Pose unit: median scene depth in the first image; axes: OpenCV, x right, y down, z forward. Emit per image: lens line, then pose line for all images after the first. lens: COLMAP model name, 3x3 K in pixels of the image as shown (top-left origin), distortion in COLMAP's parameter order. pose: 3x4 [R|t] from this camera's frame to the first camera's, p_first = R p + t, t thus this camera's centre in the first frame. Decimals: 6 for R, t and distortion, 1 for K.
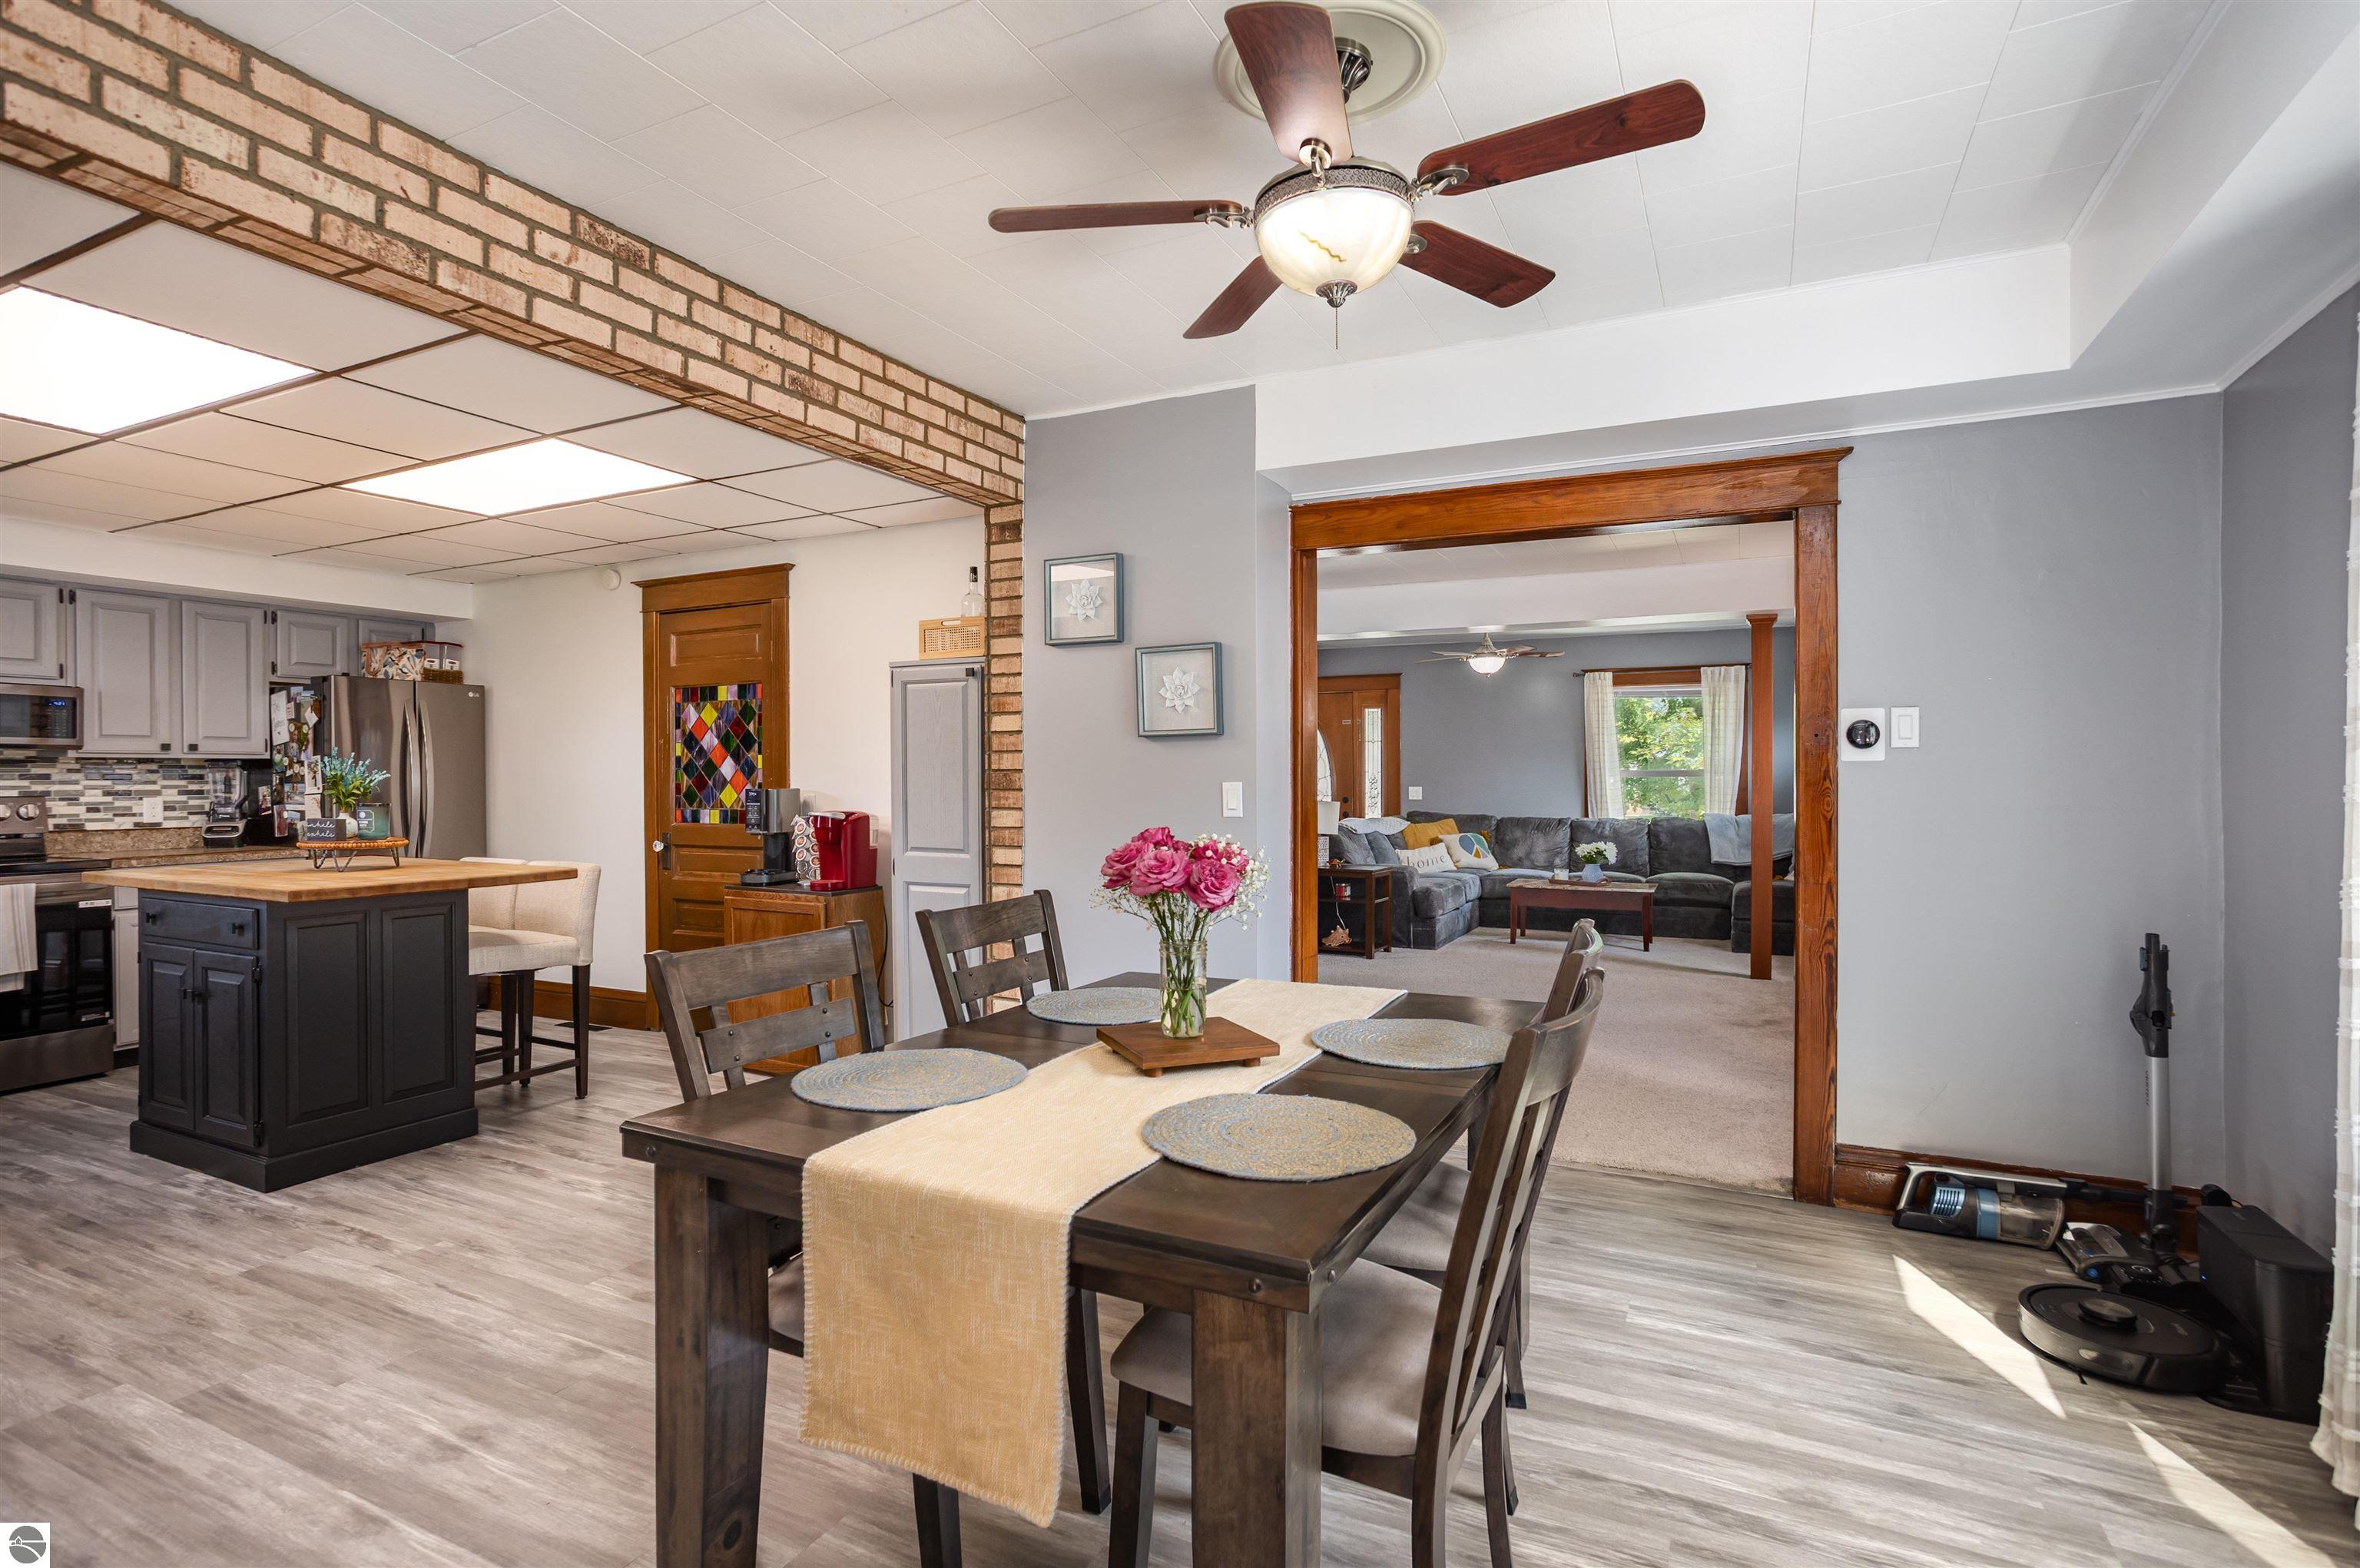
lens RADIAL K [[1158.3, 0, 1180.0], [0, 1158.3, 784.0], [0, 0, 1]] dist [-0.022473, 0.021376]
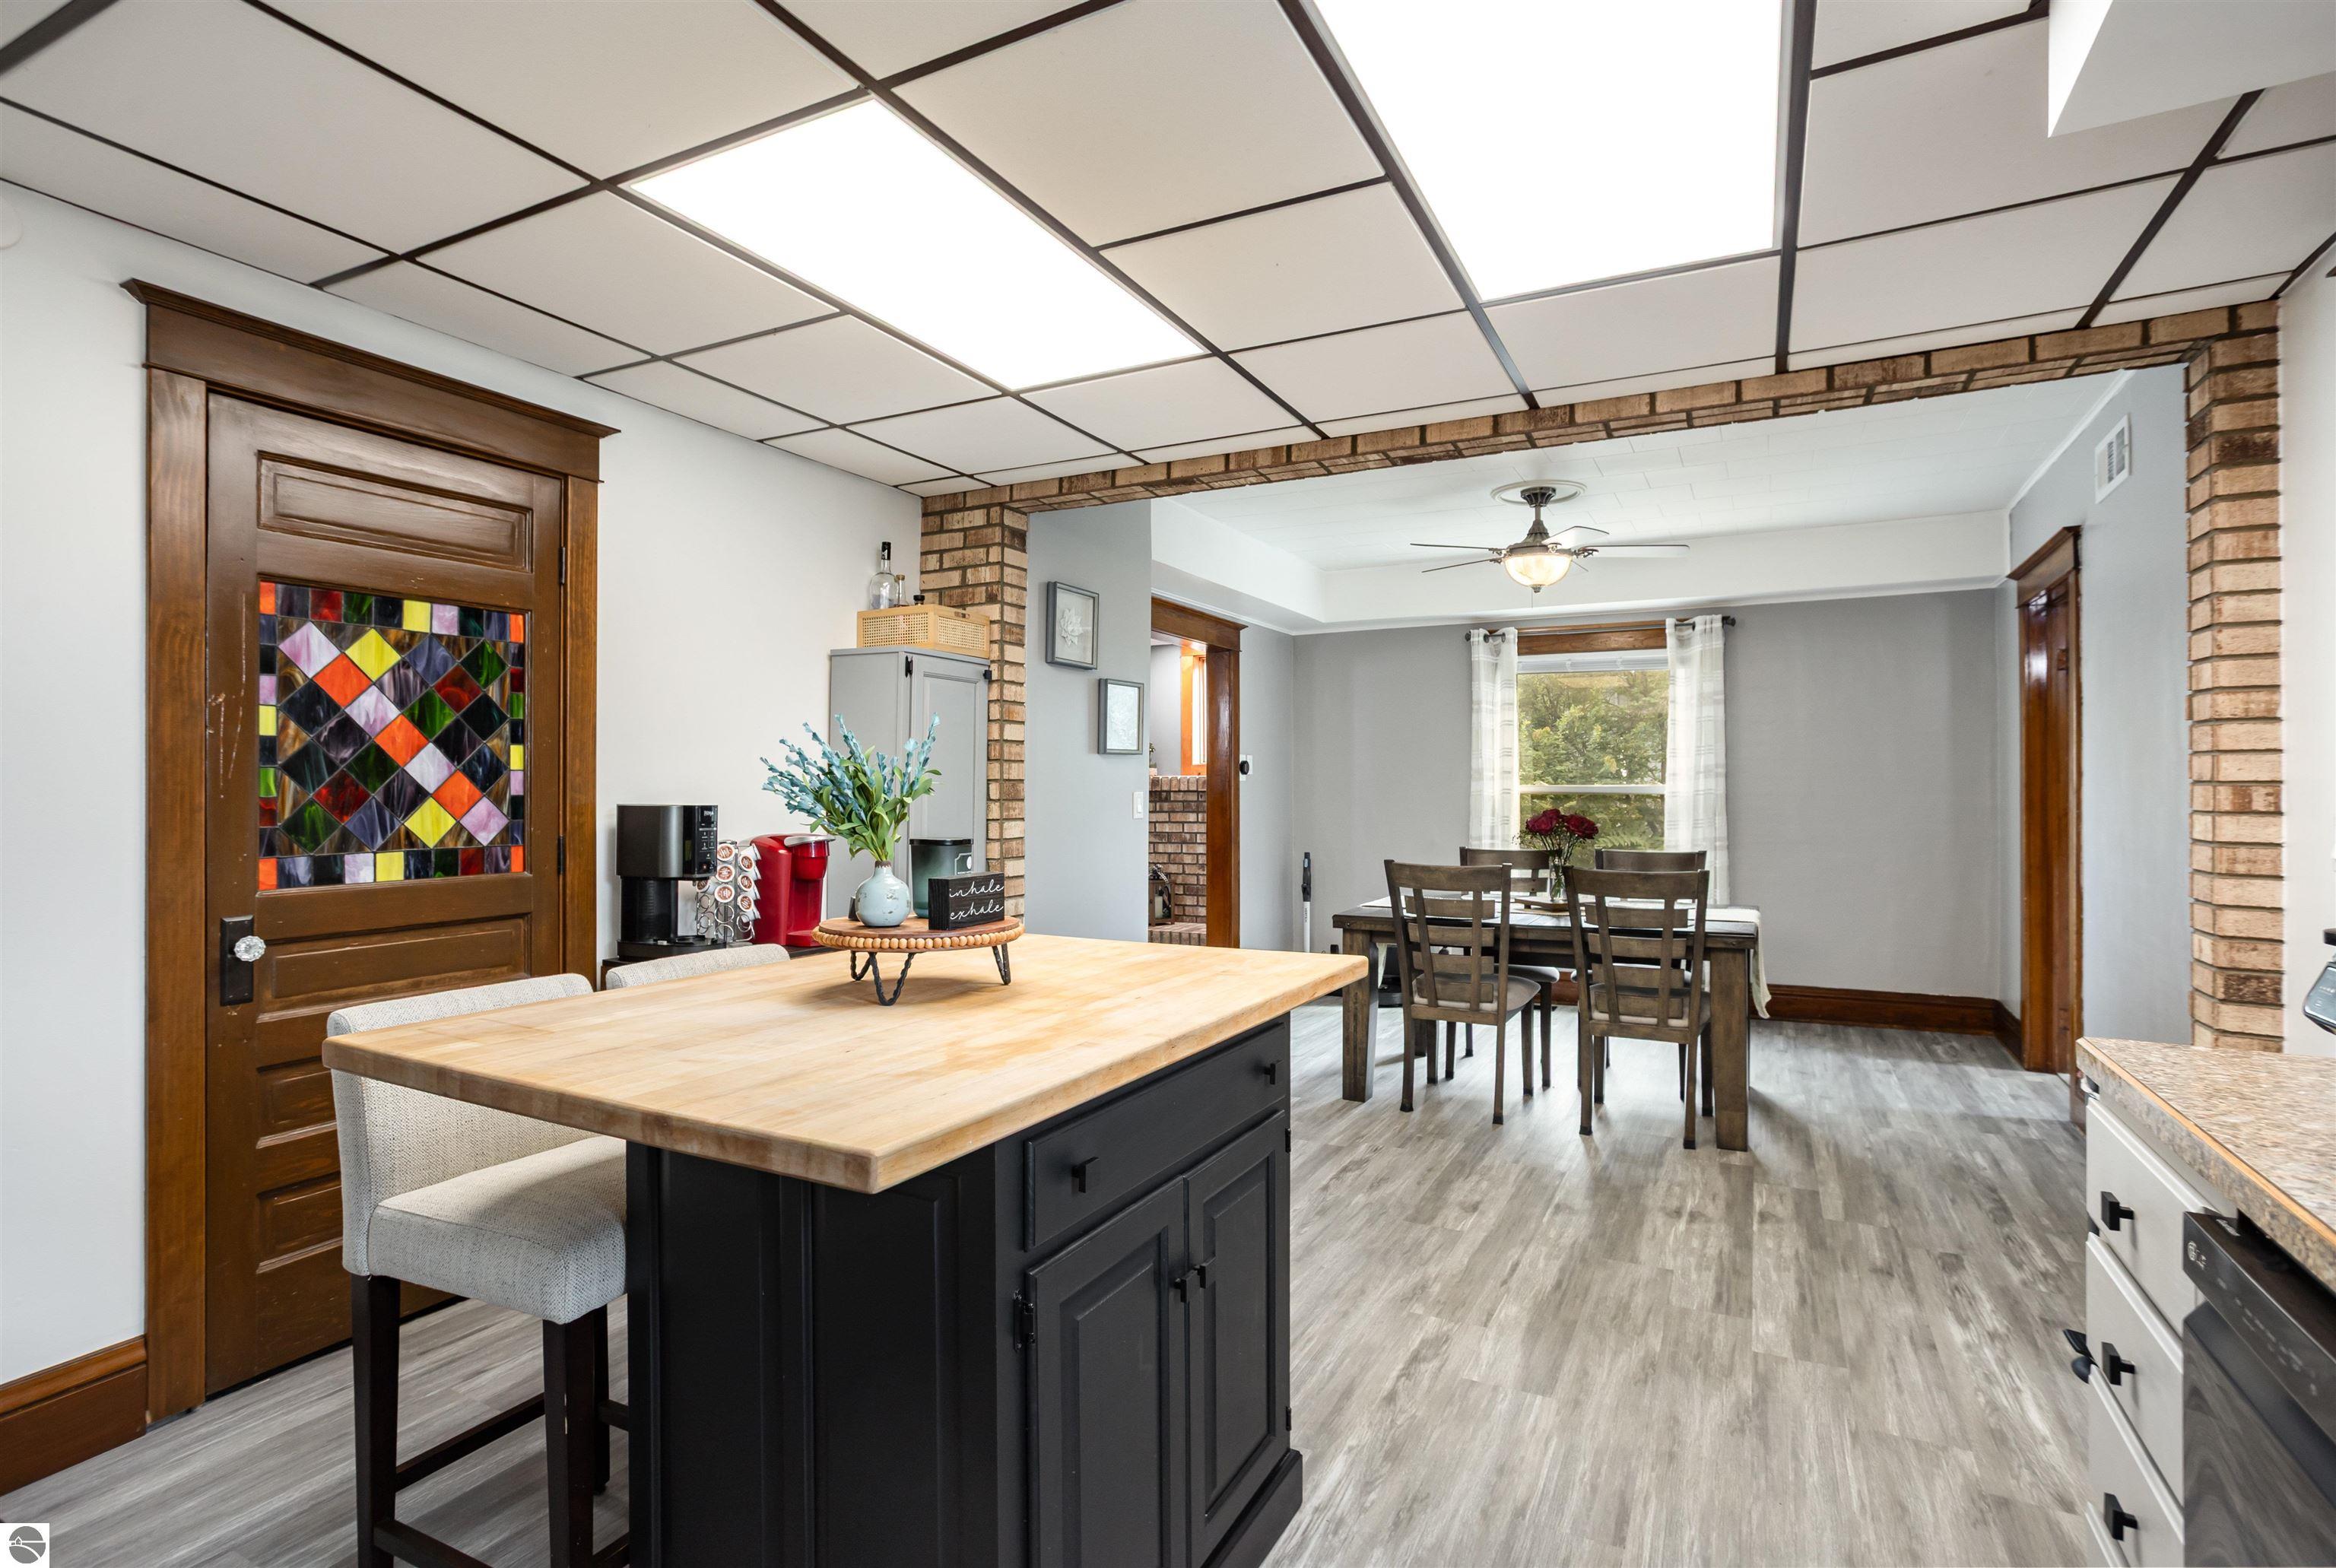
lens RADIAL K [[1100.9, 0, 1168.0], [0, 1100.9, 784.0], [0, 0, 1]] dist [-0.048480, 0.026230]
pose [[0.029078, 0.006675, 0.999555, -1.368146], [0.007425, 0.999949, -0.006894, -0.001760], [-0.999550, 0.007622, 0.029027, 1.071166]]
